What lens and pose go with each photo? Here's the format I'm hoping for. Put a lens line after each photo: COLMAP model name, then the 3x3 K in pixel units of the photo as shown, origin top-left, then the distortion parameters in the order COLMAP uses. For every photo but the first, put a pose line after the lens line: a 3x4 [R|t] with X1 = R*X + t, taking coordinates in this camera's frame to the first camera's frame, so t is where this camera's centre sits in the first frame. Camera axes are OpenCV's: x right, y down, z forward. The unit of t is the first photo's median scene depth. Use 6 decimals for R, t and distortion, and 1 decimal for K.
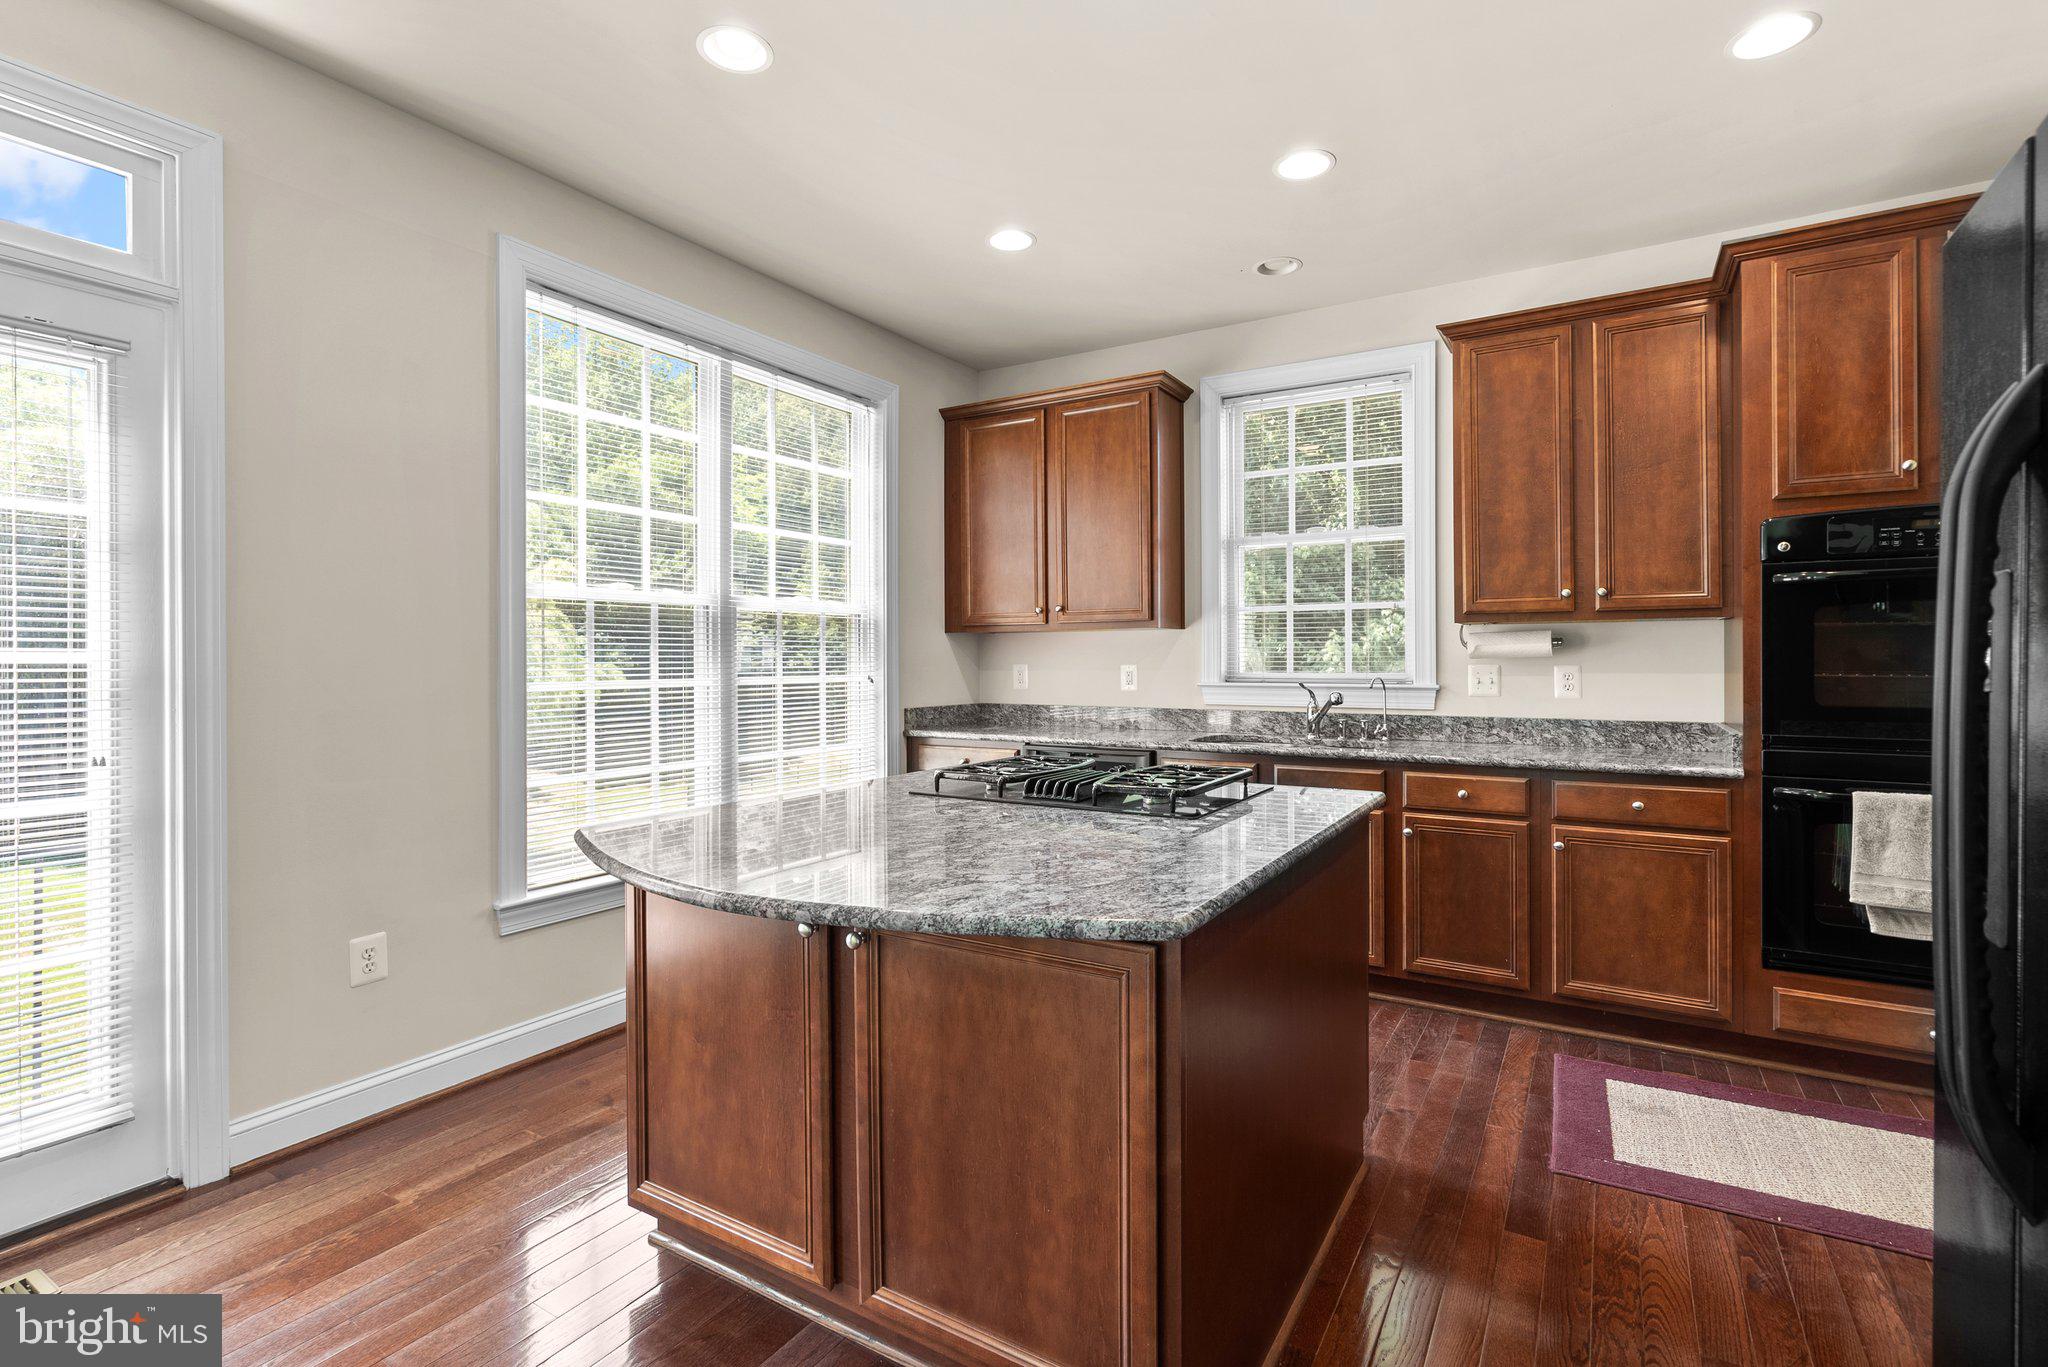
lens RADIAL K [[954.2, 0, 1024.3], [0, 954.2, 658.2], [0, 0, 1]] dist [0.001647, 0.000081]
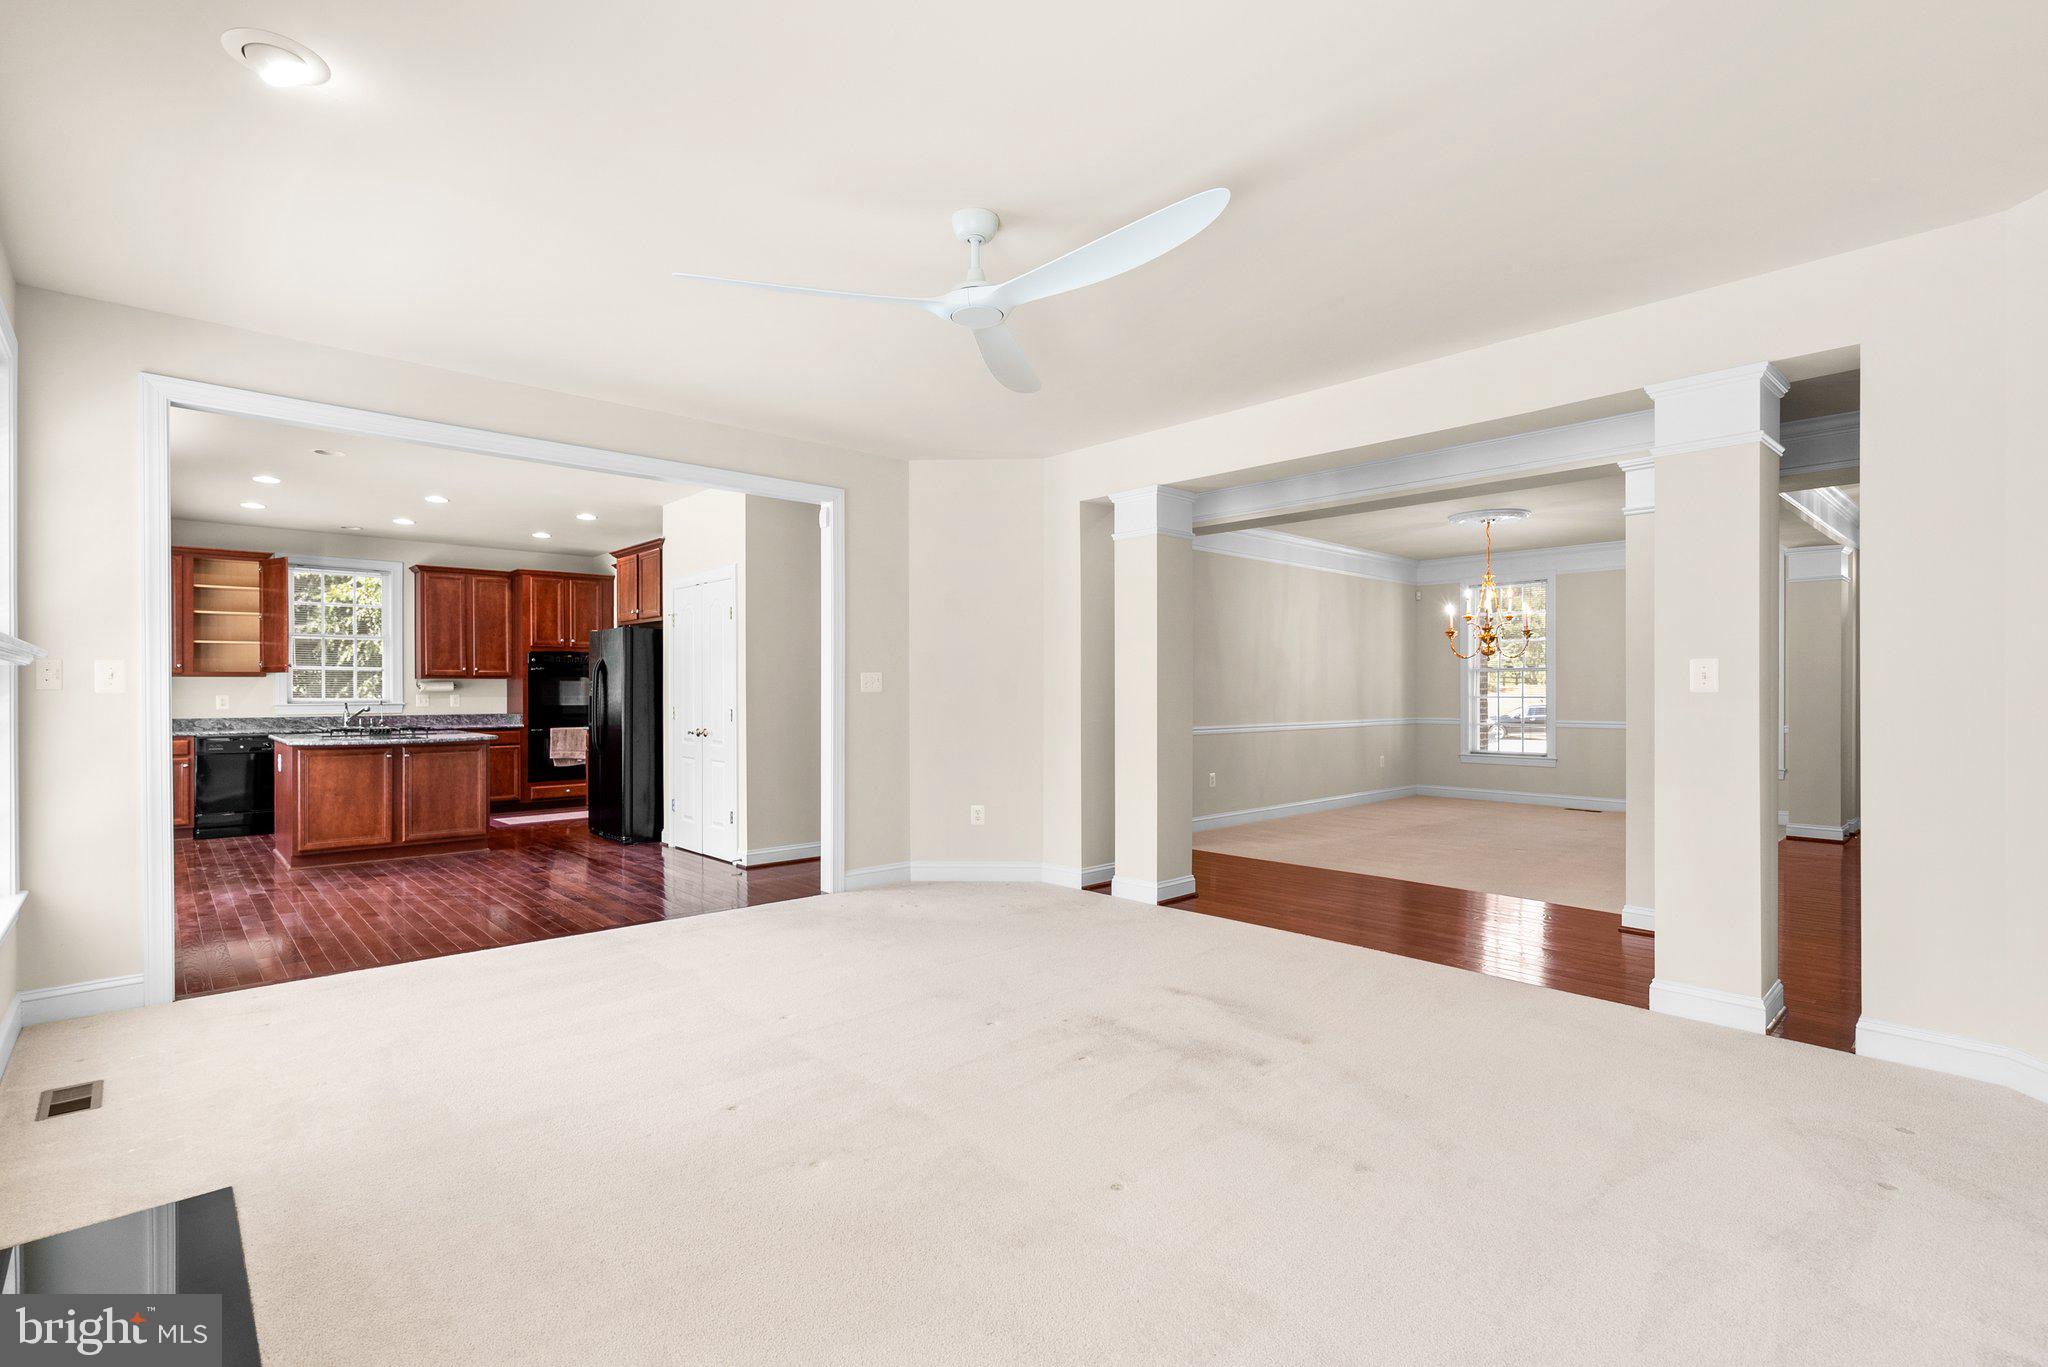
lens RADIAL K [[963.9, 0, 1021.0], [0, 963.9, 693.6], [0, 0, 1]] dist [-0.002715, 0.000027]
pose [[0.278350, -0.000799, 0.960479, -1.873745], [0.001143, 0.999999, 0.000501, 0.005980], [-0.960479, 0.000958, 0.278351, -1.515222]]
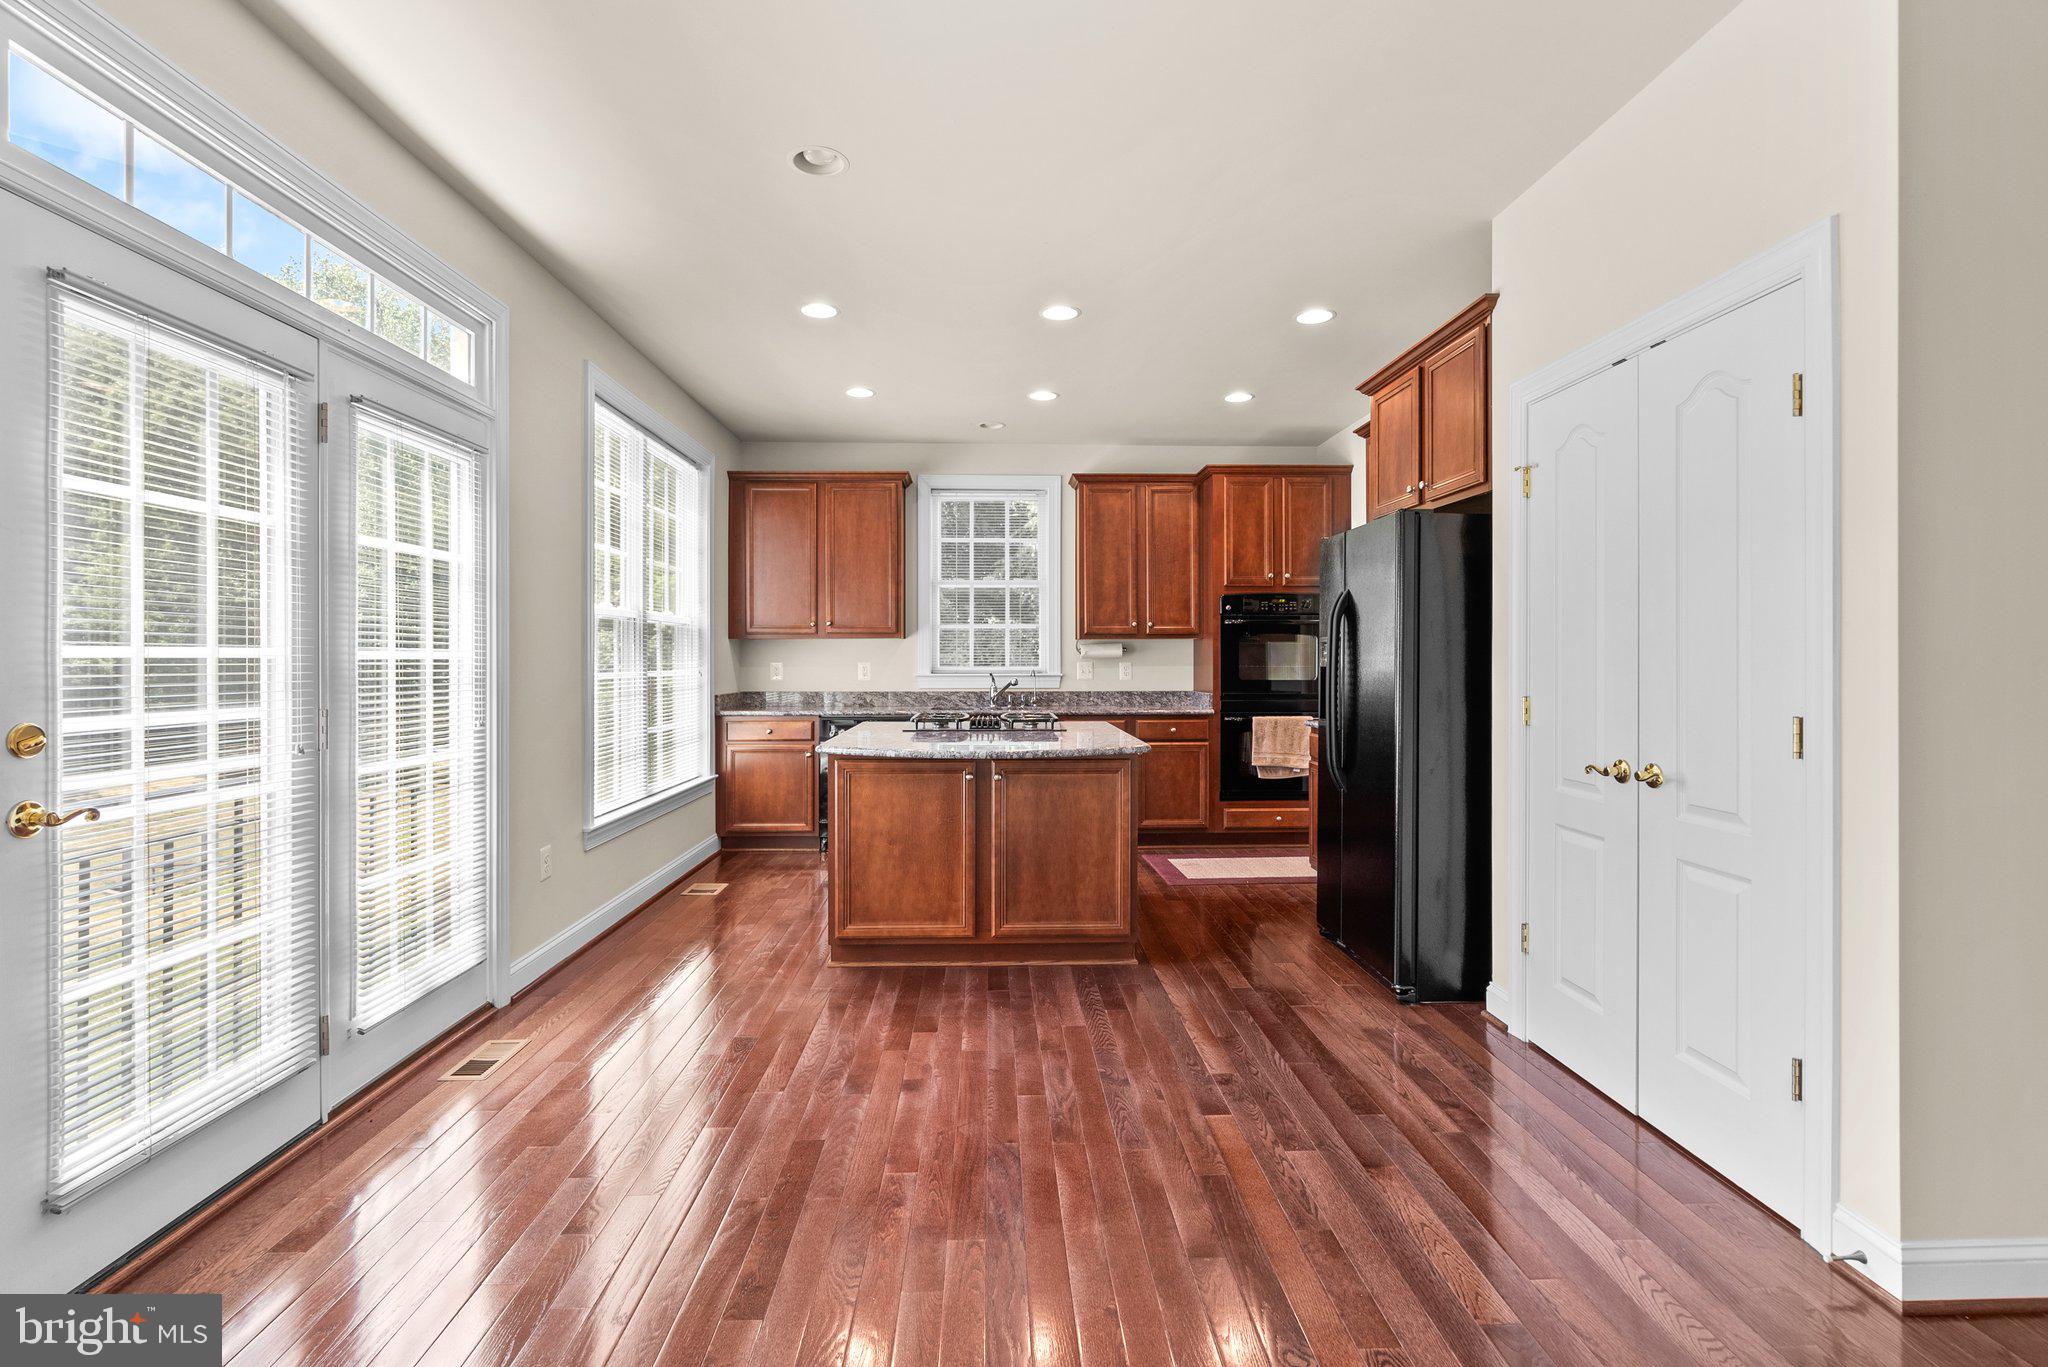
lens RADIAL K [[954.2, 0, 1024.3], [0, 954.2, 658.2], [0, 0, 1]] dist [0.001647, 0.000081]
pose [[0.830812, 0.002093, 0.556550, -0.735412], [-0.001445, 0.999998, -0.001603, 0.003357], [-0.556552, 0.000527, 0.830813, -0.507676]]
